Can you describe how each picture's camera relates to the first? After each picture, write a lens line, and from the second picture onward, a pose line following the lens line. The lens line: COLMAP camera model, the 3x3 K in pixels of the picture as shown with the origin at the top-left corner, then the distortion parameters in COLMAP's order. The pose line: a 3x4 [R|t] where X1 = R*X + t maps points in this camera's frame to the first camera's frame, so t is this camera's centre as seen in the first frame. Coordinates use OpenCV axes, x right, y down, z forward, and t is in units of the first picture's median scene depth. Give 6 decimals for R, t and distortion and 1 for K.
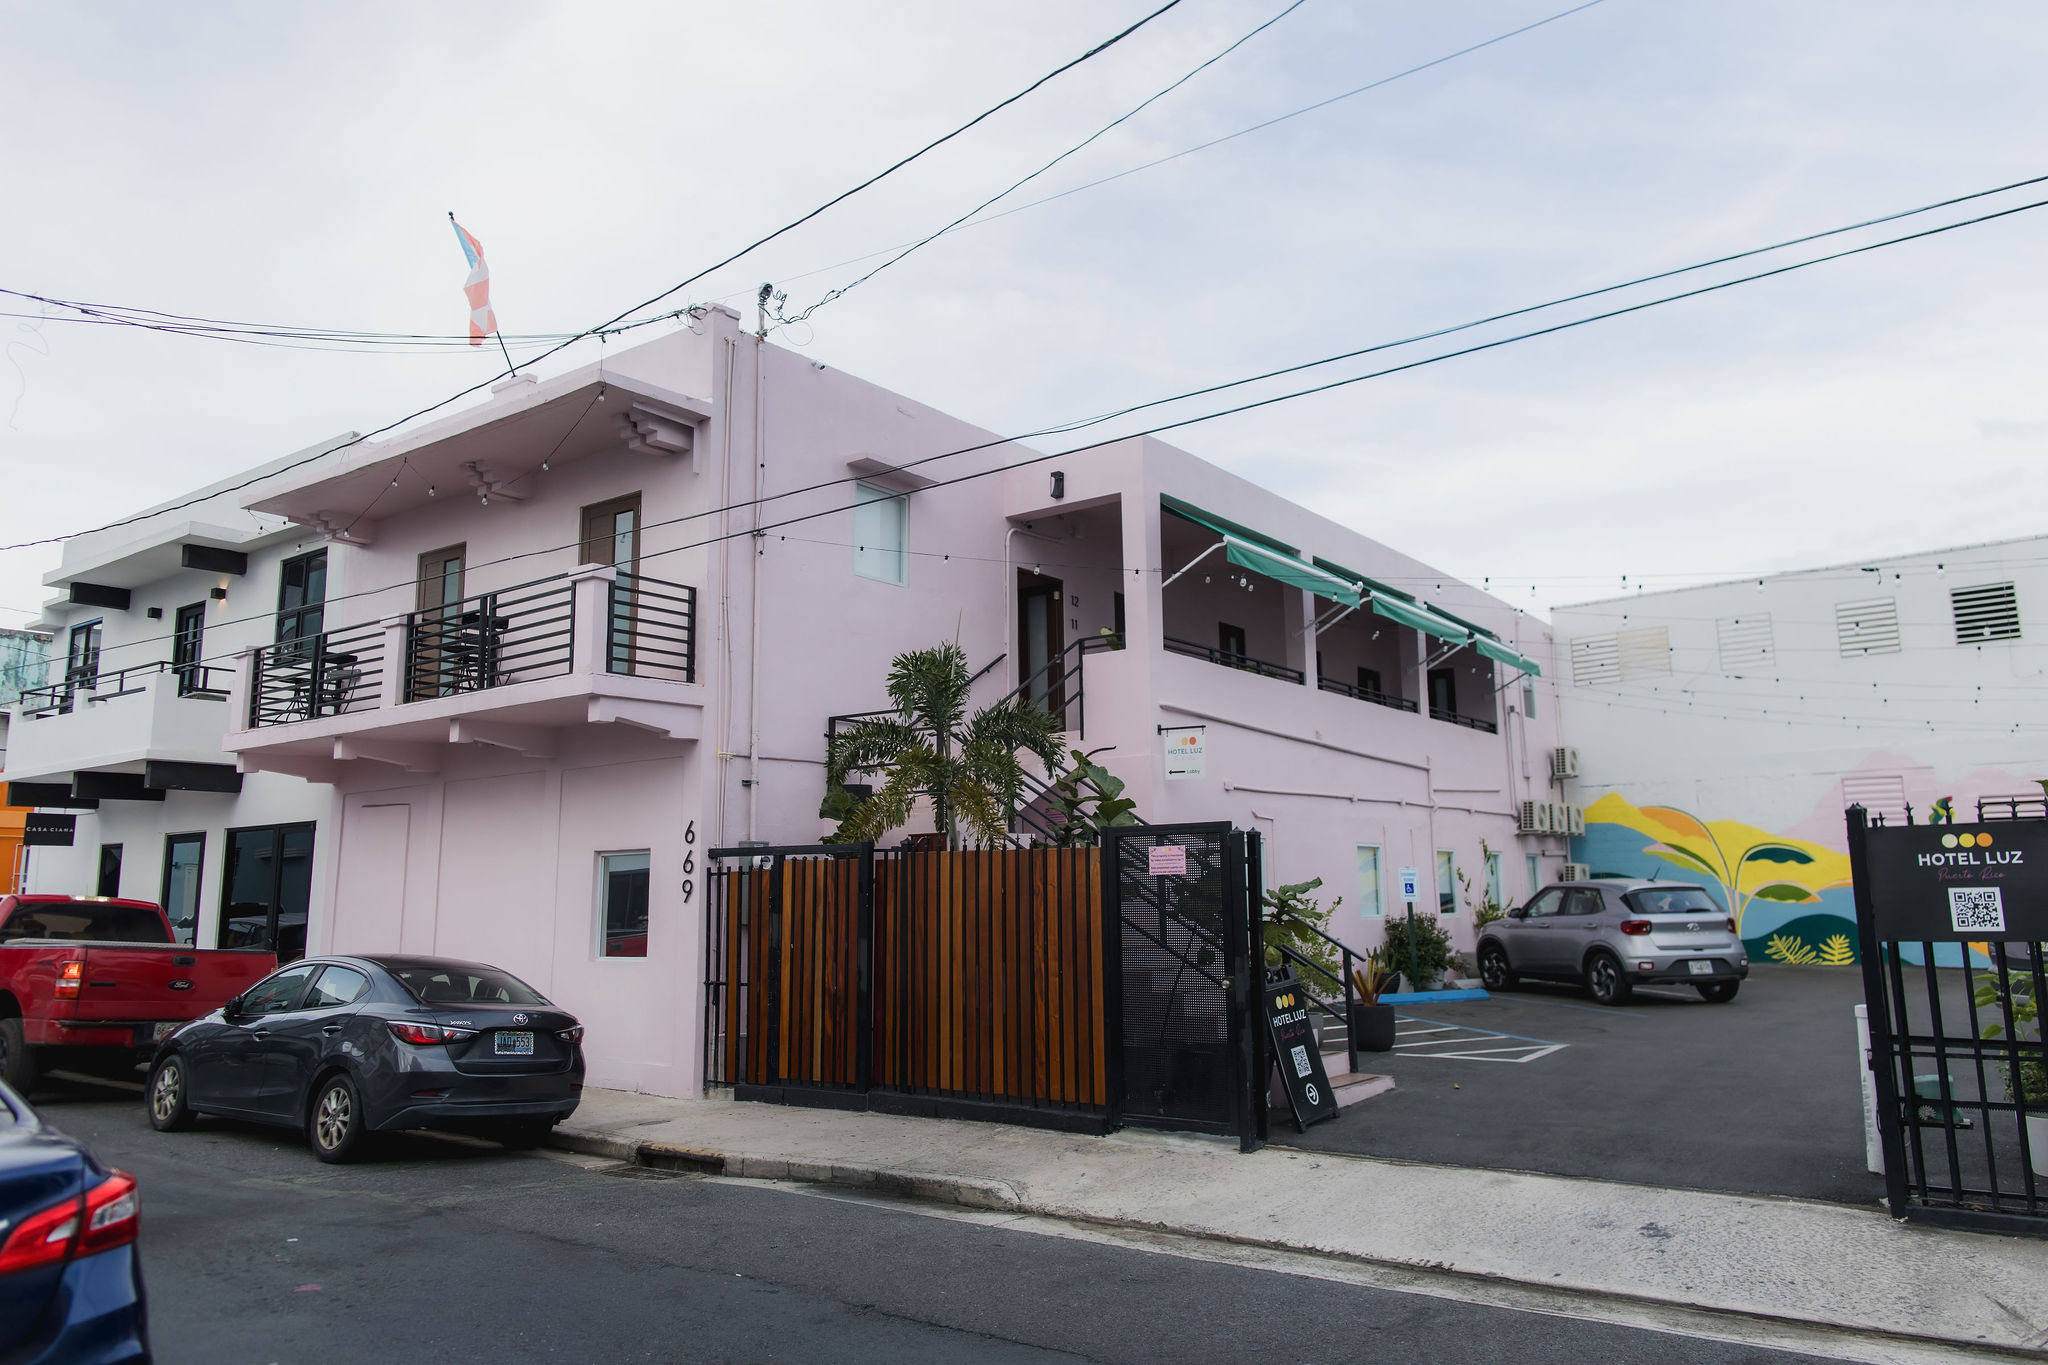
lens RADIAL K [[1384.8, 0, 1074.1], [0, 1384.8, 645.6], [0, 0, 1]] dist [0.001523, 0.001988]
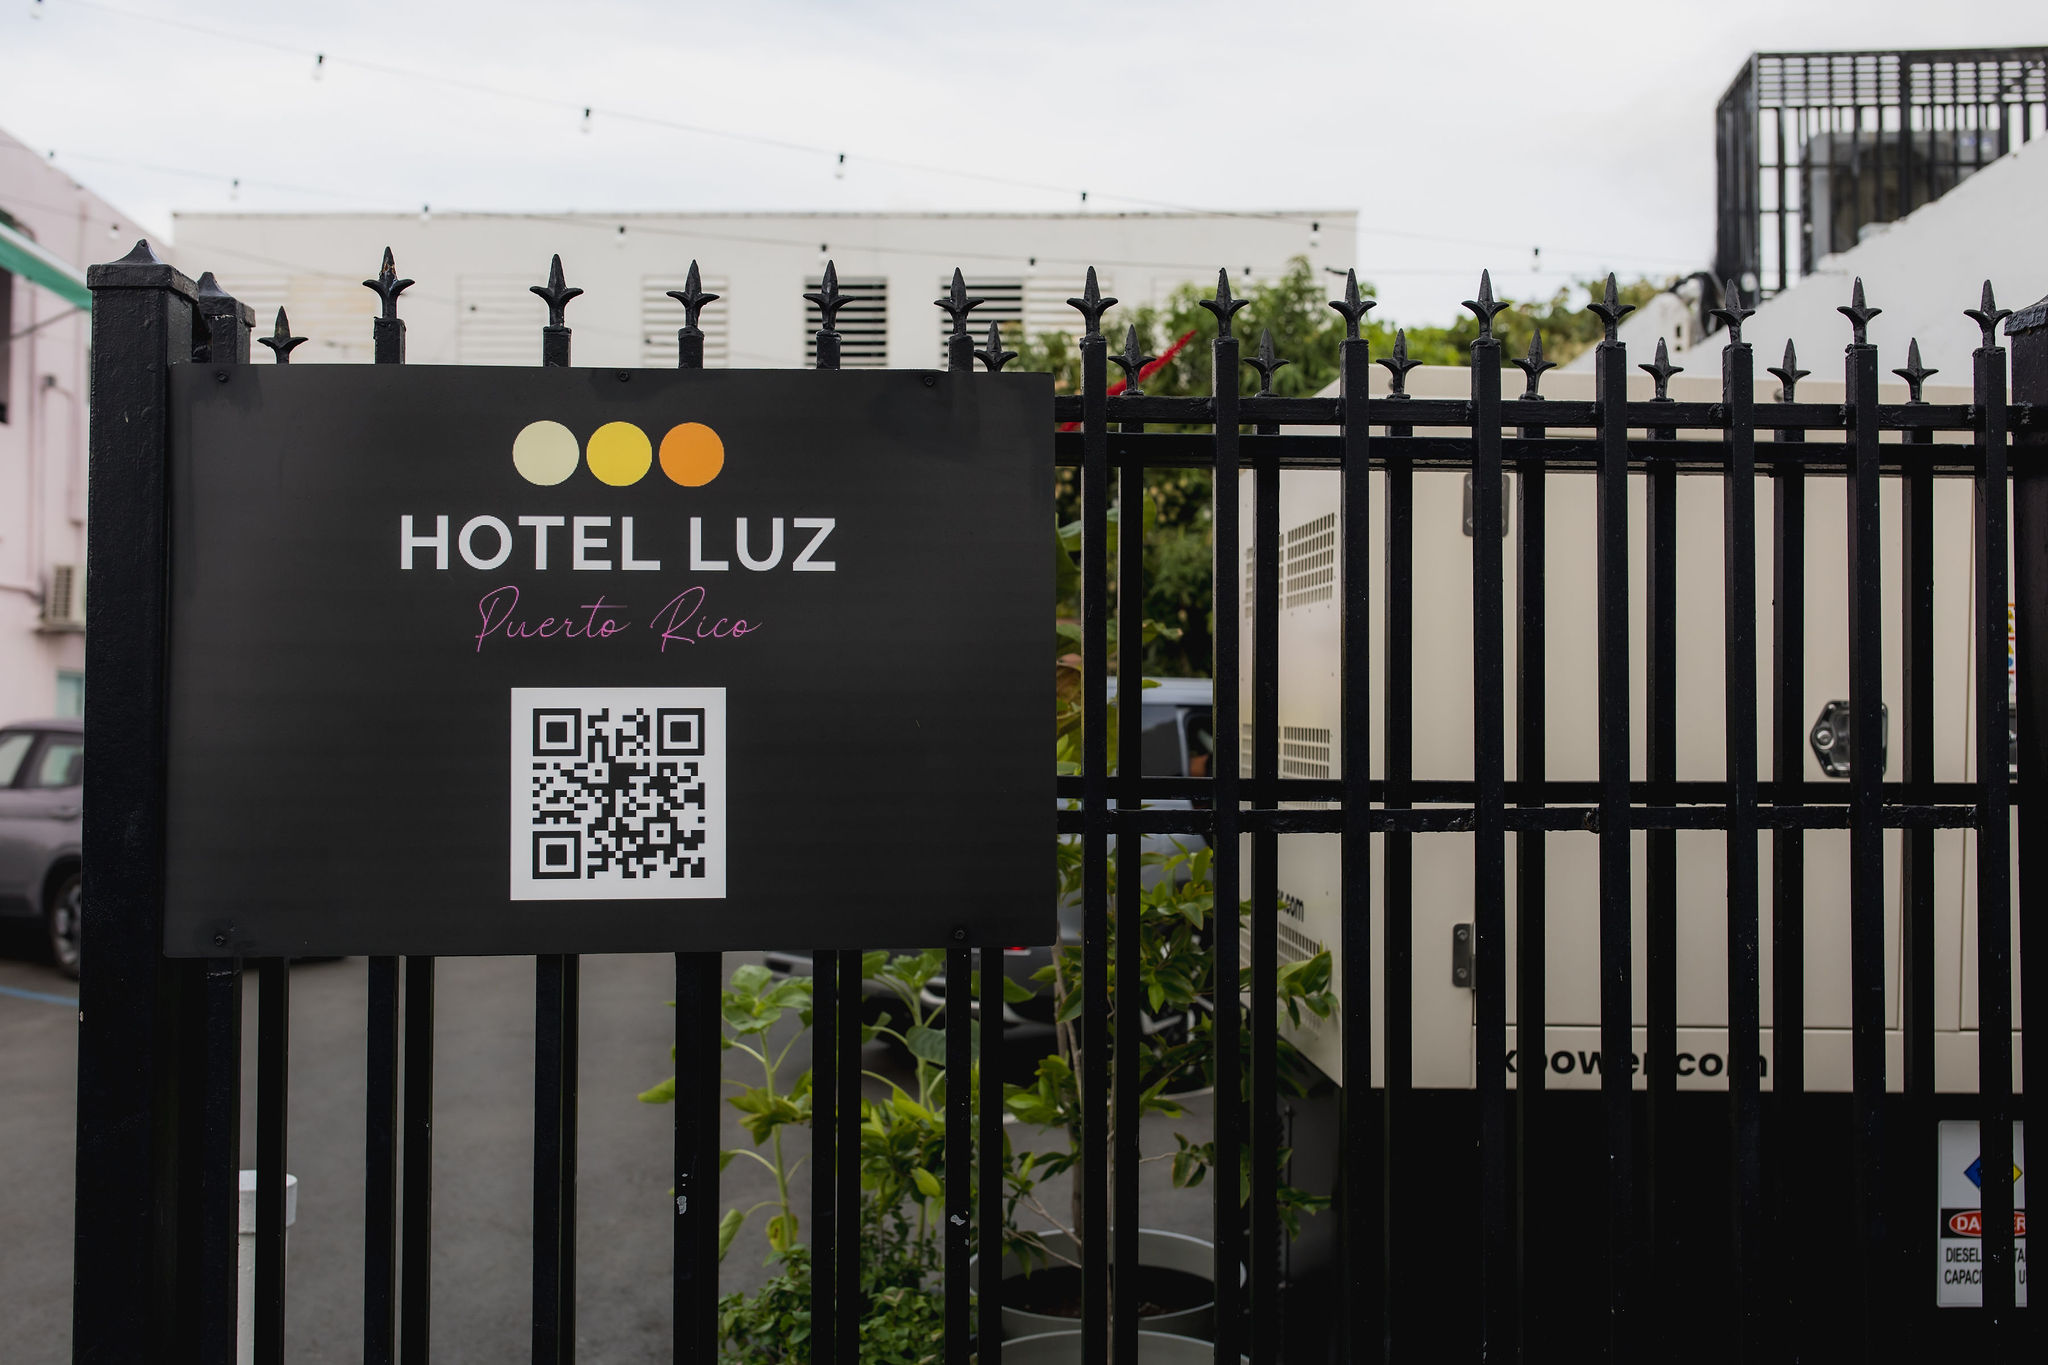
lens RADIAL K [[2048.4, 0, 1024.0], [0, 2048.4, 682.5], [0, 0, 1]] dist [-0.314592, 0.000988]
pose [[0.777501, 0.035678, 0.627869, 0.509150], [-0.121813, 0.988025, 0.094701, 0.138719], [-0.616972, -0.150113, 0.772536, 0.735872]]
